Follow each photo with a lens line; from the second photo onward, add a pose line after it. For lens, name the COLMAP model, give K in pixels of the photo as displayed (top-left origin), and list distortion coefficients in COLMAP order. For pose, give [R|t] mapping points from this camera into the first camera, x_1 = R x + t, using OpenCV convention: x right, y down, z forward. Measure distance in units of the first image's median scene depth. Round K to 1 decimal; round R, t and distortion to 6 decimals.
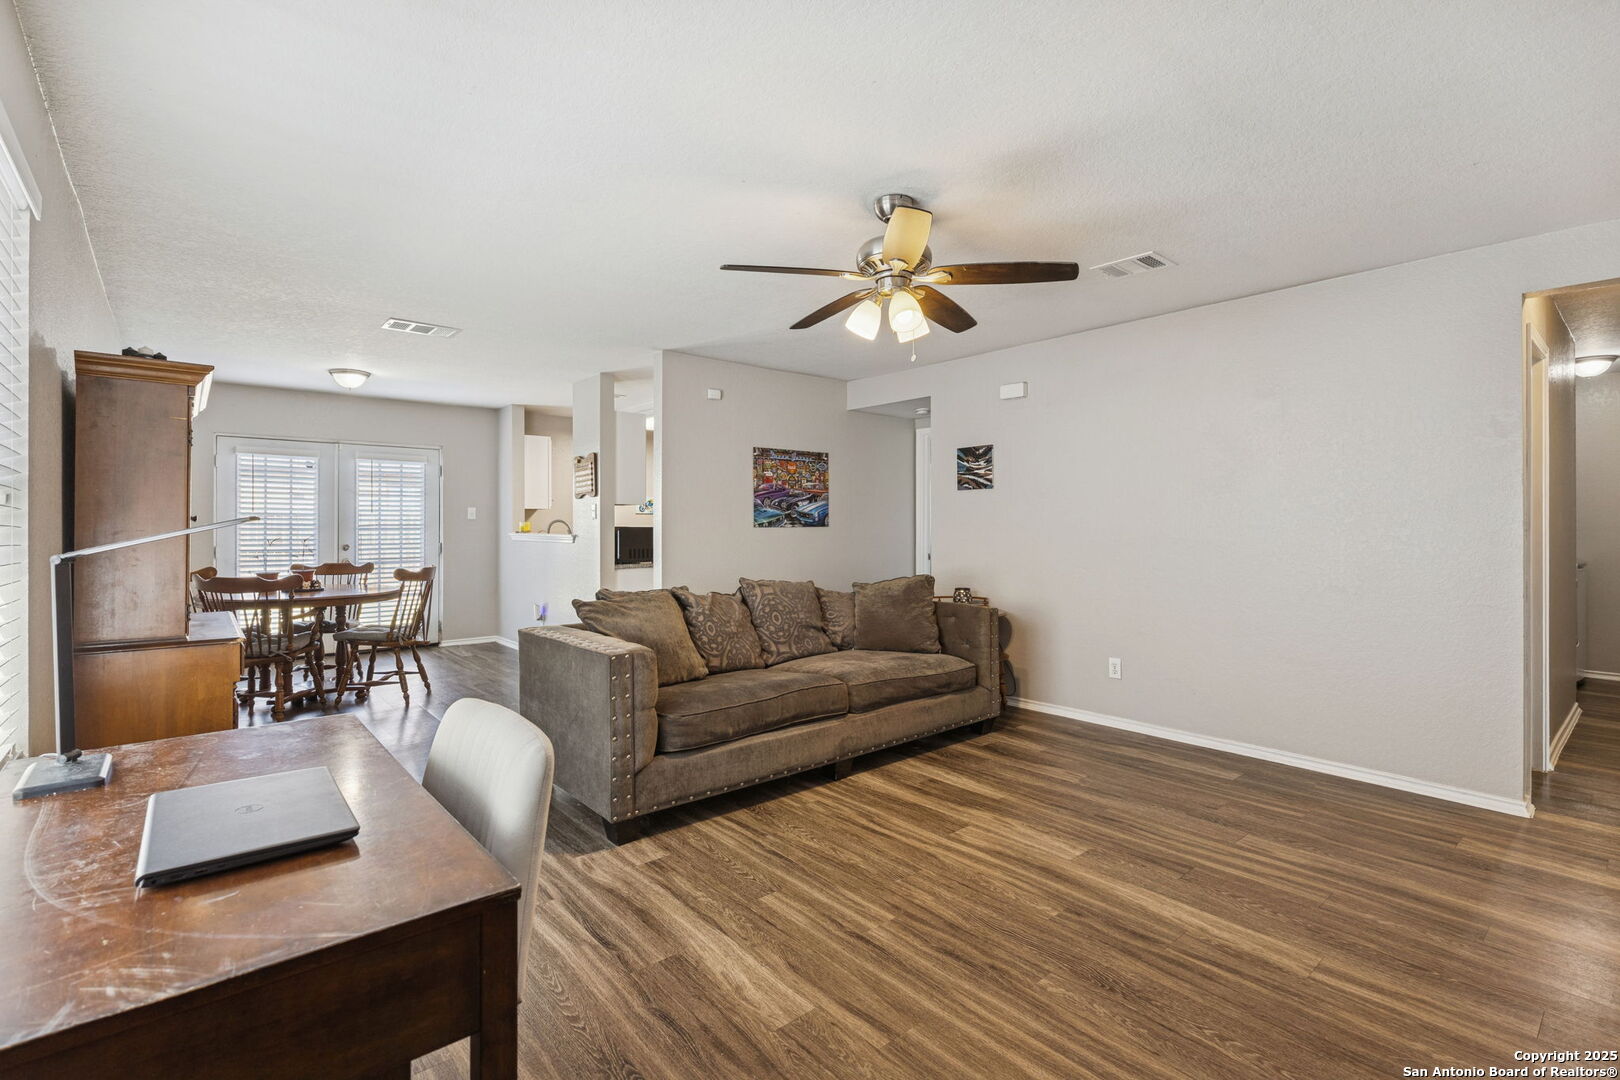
lens RADIAL K [[729.9, 0, 819.7], [0, 729.9, 529.7], [0, 0, 1]] dist [0.000766, -0.000152]
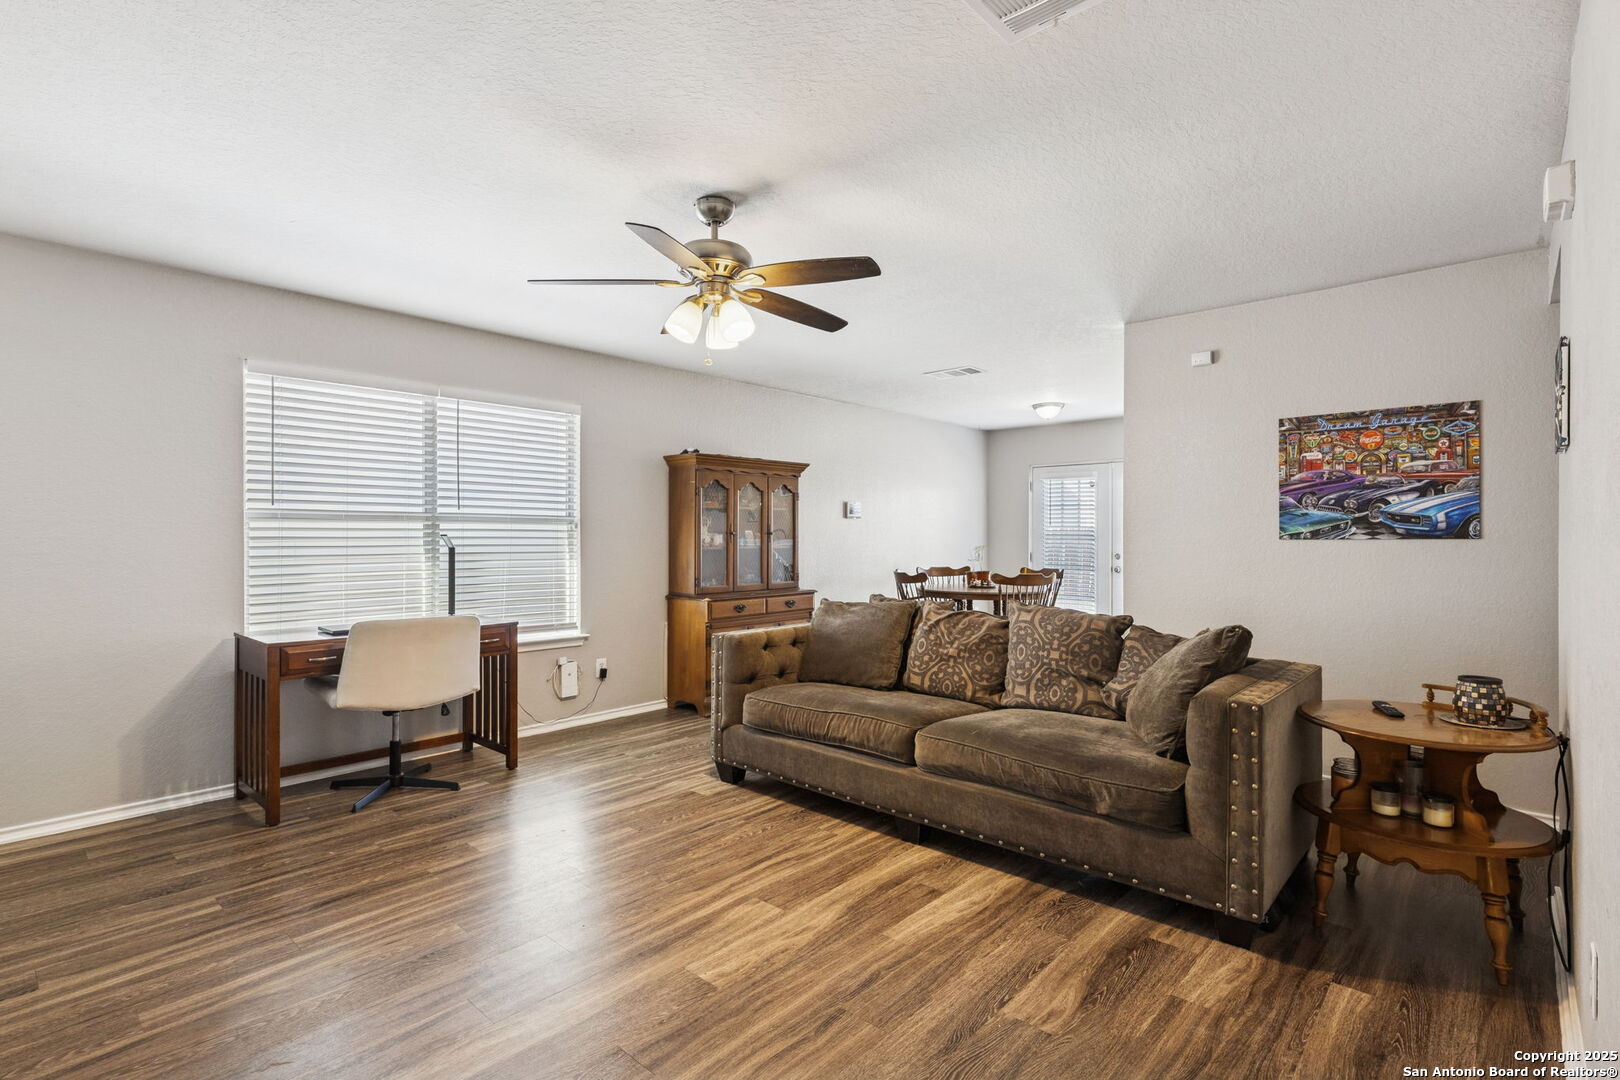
lens RADIAL K [[779.5, 0, 815.4], [0, 779.5, 538.0], [0, 0, 1]] dist [0.006922, -0.003007]
pose [[0.124121, 0.002235, -0.992265, 0.852767], [-0.005732, 0.999982, 0.001536, -0.004979], [0.992251, 0.005497, 0.124132, 0.743698]]
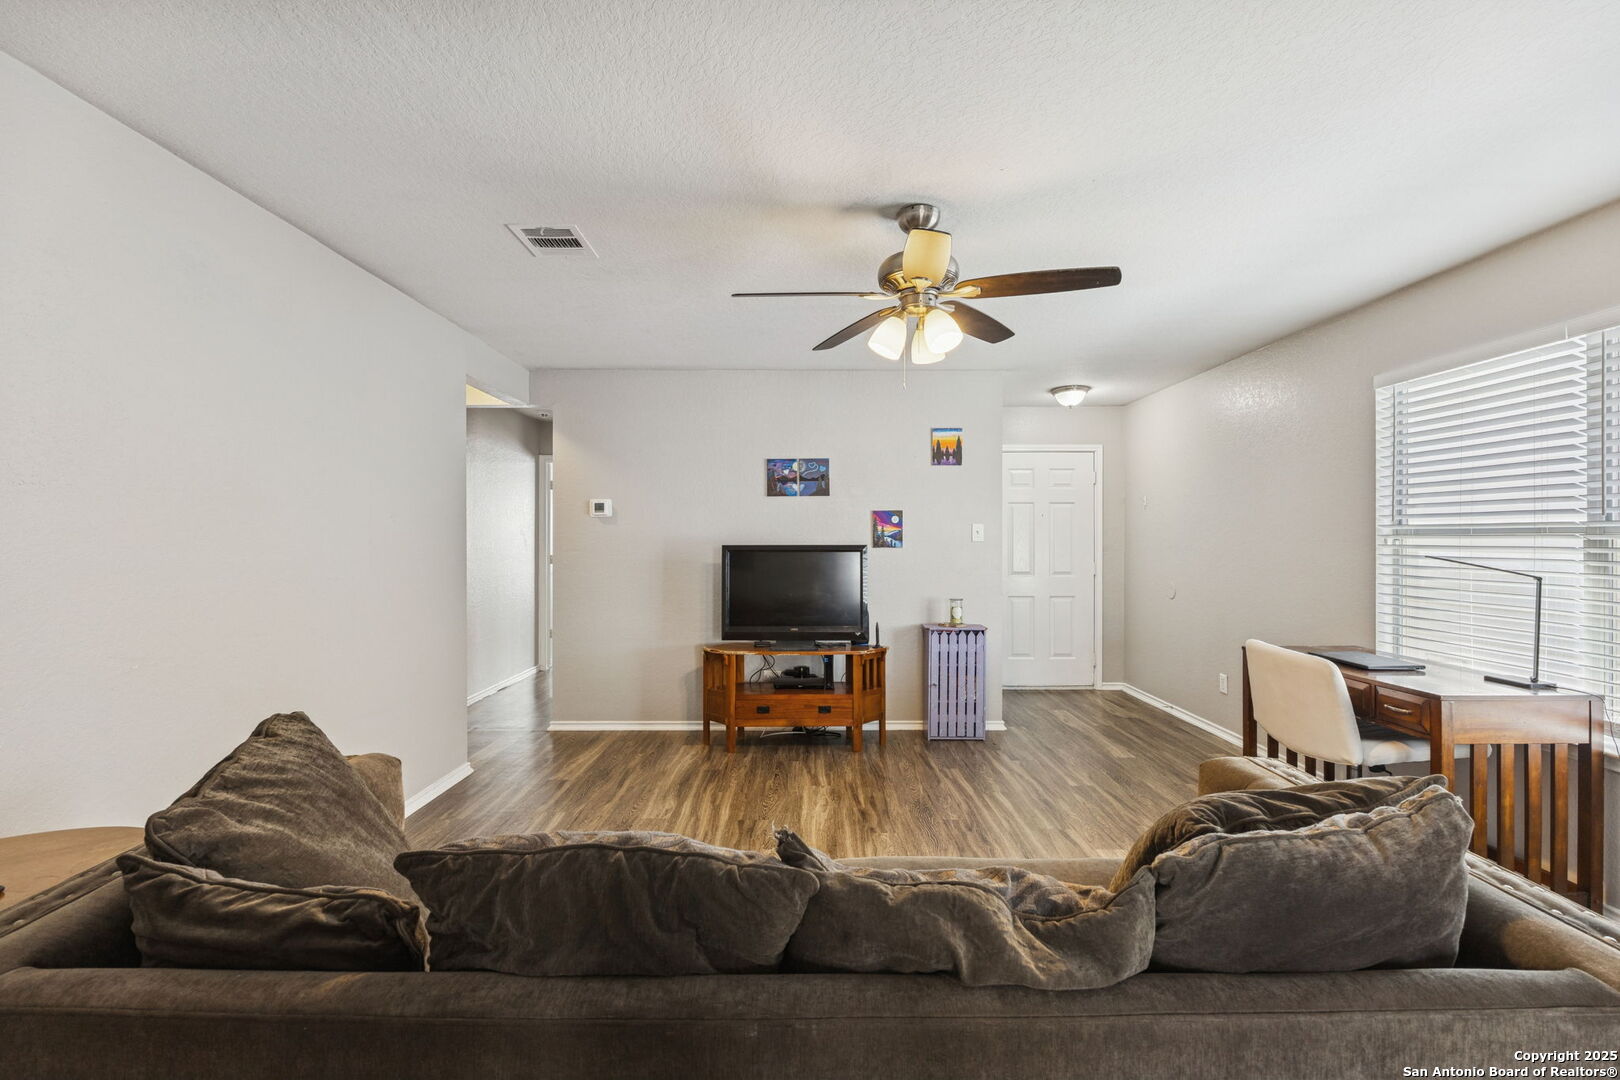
lens RADIAL K [[729.9, 0, 809.4], [0, 729.9, 538.7], [0, 0, 1]] dist [0.000766, -0.000152]
pose [[-0.754900, -0.001479, 0.655839, -0.299335], [0.004324, 0.999965, 0.007232, -0.030418], [-0.655826, 0.008295, -0.754866, 1.329014]]
